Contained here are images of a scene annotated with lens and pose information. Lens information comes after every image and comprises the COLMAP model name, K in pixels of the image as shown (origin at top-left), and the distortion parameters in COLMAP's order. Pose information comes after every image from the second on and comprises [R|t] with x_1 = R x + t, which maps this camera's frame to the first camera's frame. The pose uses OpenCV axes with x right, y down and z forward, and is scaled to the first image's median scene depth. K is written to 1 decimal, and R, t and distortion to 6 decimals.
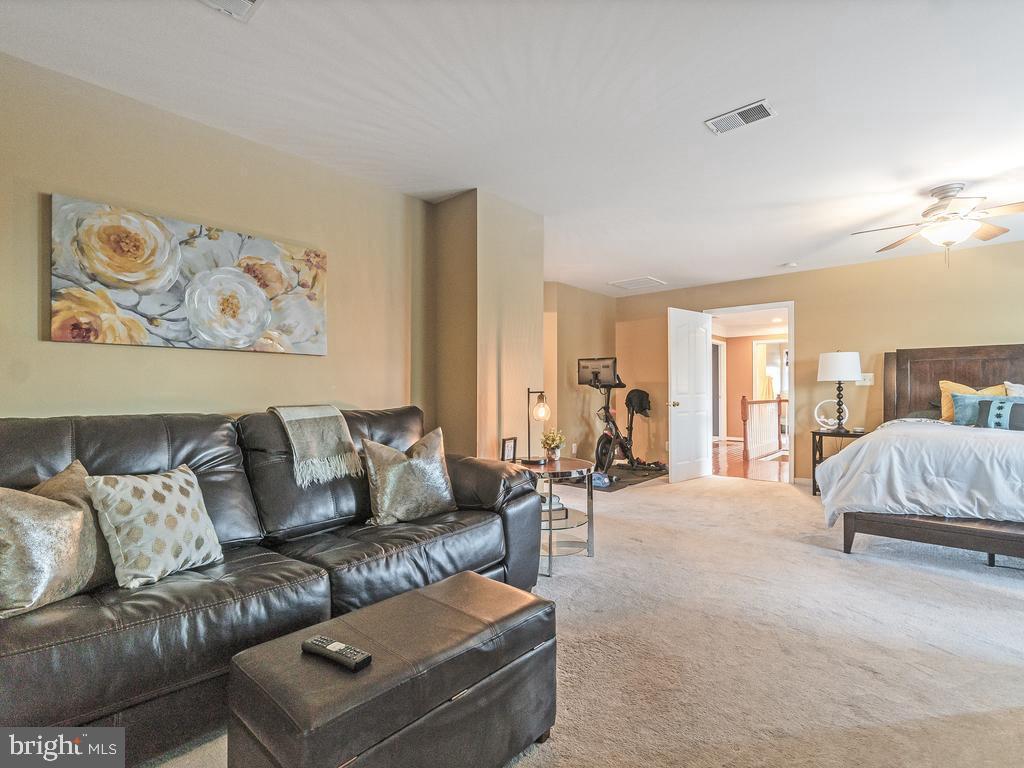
lens RADIAL K [[506.1, 0, 509.1], [0, 506.1, 388.7], [0, 0, 1]] dist [-0.000452, -0.000539]
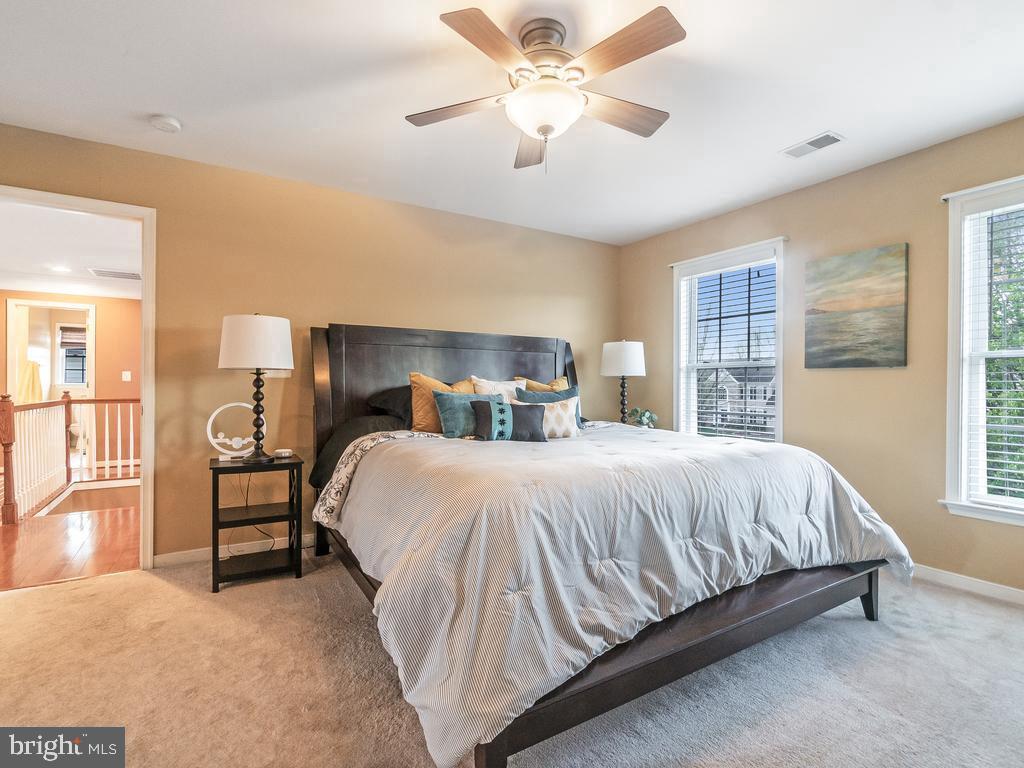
lens RADIAL K [[506.1, 0, 507.1], [0, 506.1, 387.6], [0, 0, 1]] dist [-0.000452, -0.000539]
pose [[0.299311, -0.001268, 0.954155, 0.261332], [-0.008131, 0.999959, 0.003879, 0.001116], [-0.954121, -0.008919, 0.299288, 0.724903]]
